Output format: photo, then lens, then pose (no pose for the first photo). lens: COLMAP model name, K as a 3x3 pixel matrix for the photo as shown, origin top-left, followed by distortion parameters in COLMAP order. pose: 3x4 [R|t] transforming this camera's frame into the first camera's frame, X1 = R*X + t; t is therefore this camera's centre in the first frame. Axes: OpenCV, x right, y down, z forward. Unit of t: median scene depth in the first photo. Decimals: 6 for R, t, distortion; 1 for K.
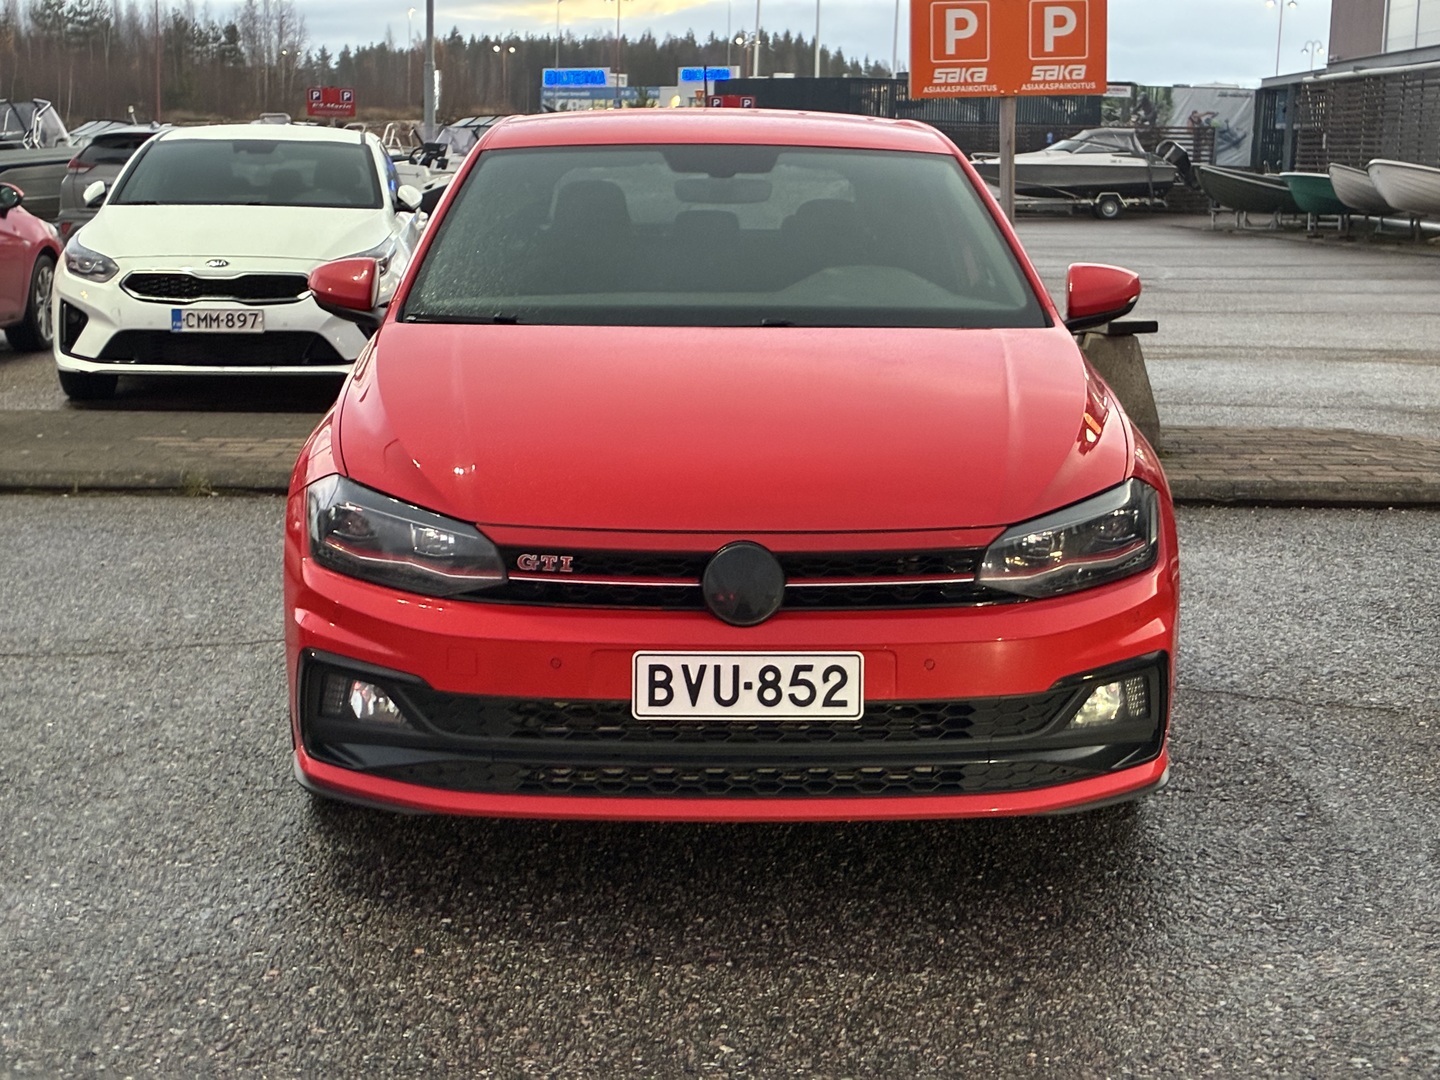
lens RADIAL K [[2192.7, 0, 718.2], [0, 2192.7, 543.2], [0, 0, 1]] dist [-0.015065, 0.000000]
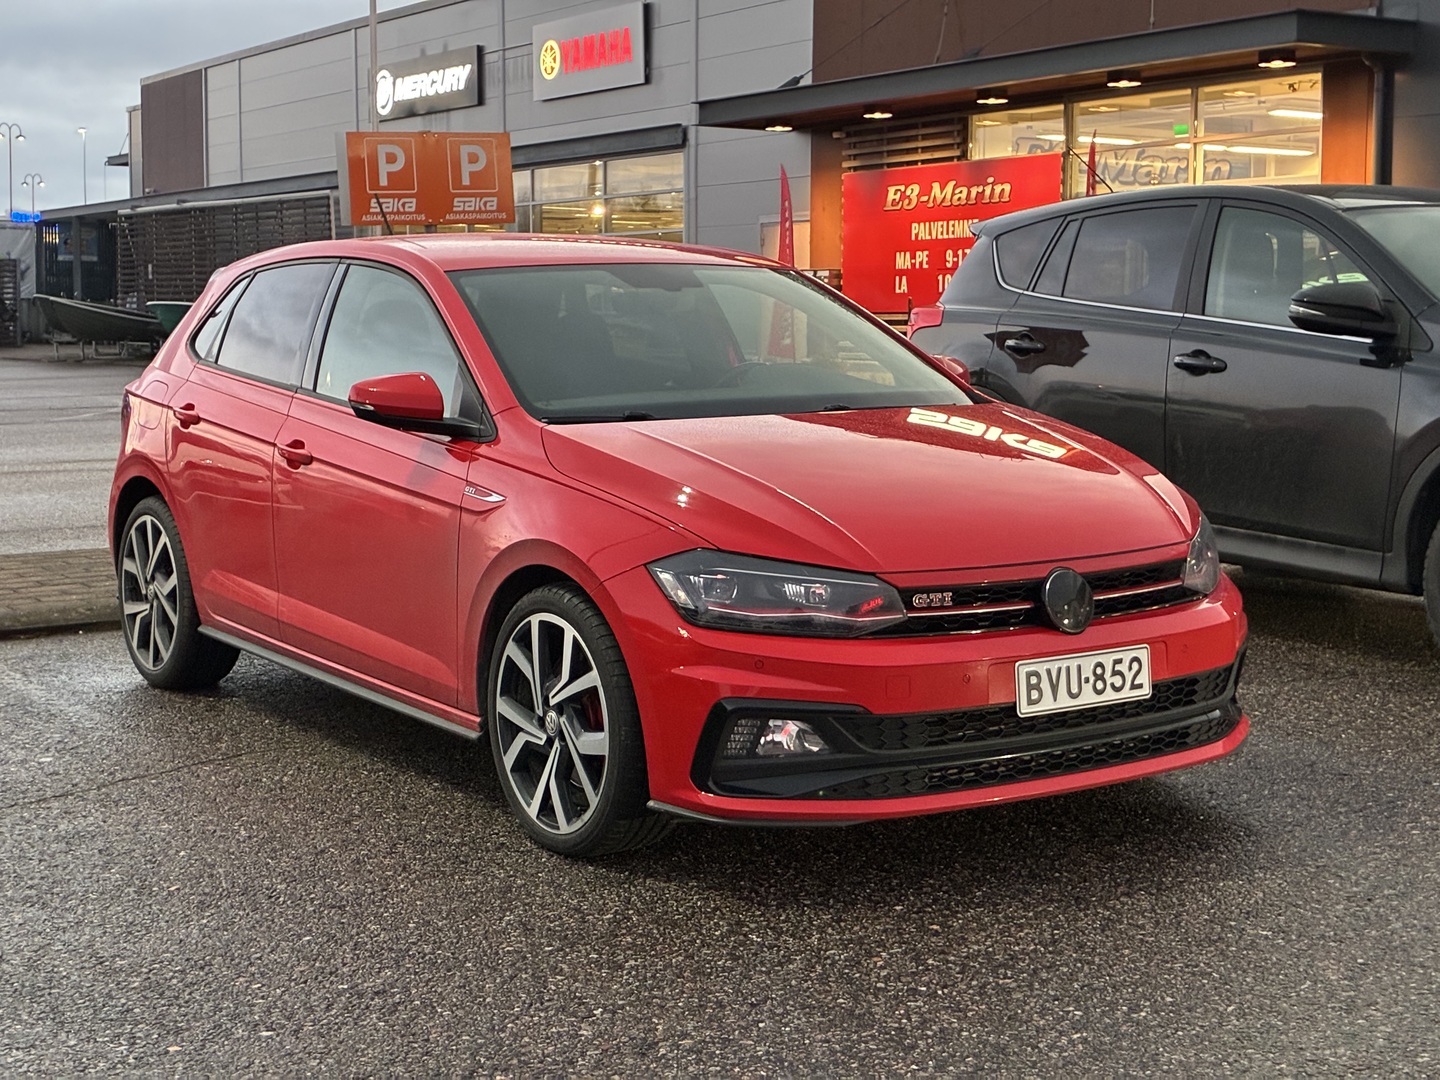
lens RADIAL K [[2192.7, 0, 718.0], [0, 2192.7, 539.7], [0, 0, 1]] dist [-0.015065, 0.000000]
pose [[0.837960, -0.074730, 0.540590, -0.841467], [0.107299, 0.993805, -0.028942, -0.001867], [-0.535079, 0.082257, 0.840788, 0.041631]]
